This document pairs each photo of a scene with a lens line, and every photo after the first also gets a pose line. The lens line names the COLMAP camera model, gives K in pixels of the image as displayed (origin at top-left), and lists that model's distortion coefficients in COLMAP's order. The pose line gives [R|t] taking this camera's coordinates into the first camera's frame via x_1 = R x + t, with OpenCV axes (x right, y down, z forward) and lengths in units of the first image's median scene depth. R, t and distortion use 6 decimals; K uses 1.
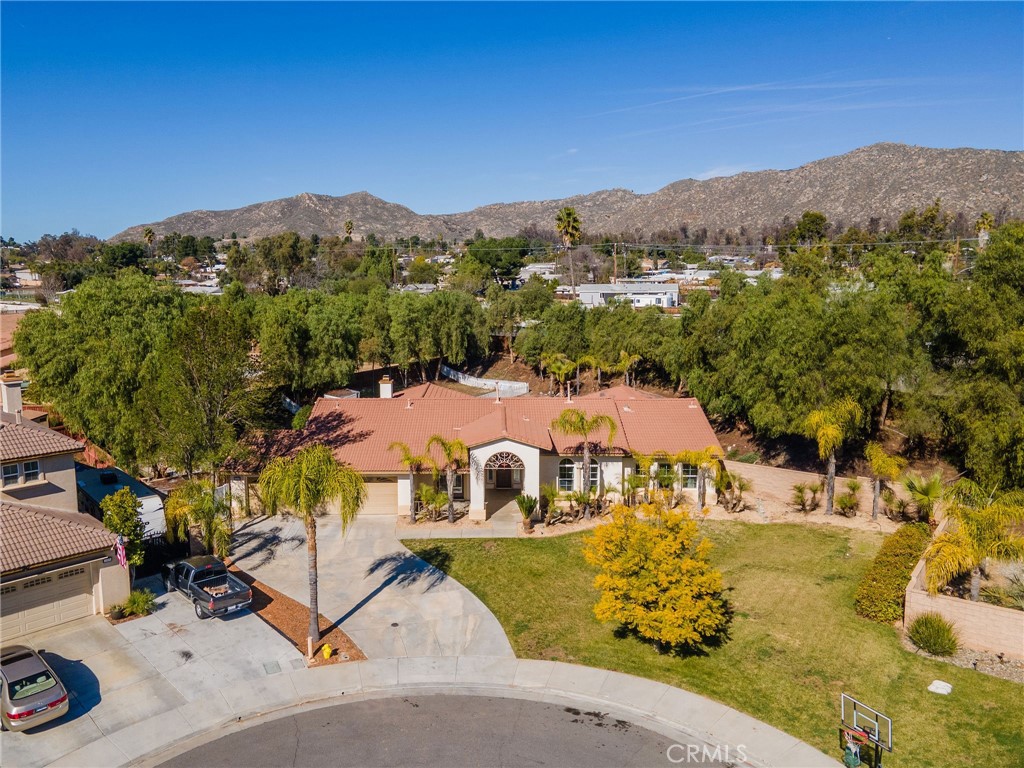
lens RADIAL K [[797.8, 0, 468.7], [0, 797.8, 381.6], [0, 0, 1]] dist [0.034269, 0.002965]
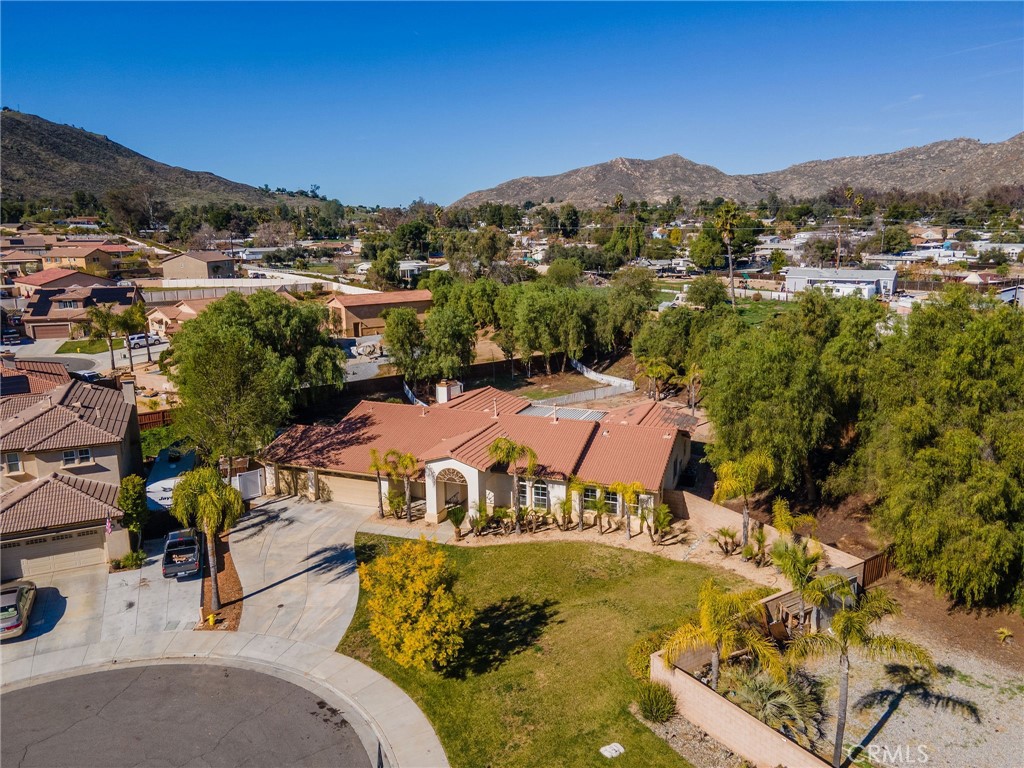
lens RADIAL K [[741.7, 0, 512.0], [0, 741.7, 384.0], [0, 0, 1]] dist [0.030521, 0.007494]
pose [[0.940010, 0.069294, -0.334036, 0.451243], [-0.046377, 0.996020, 0.076109, -0.113453], [0.337980, -0.056052, 0.939483, 0.017243]]
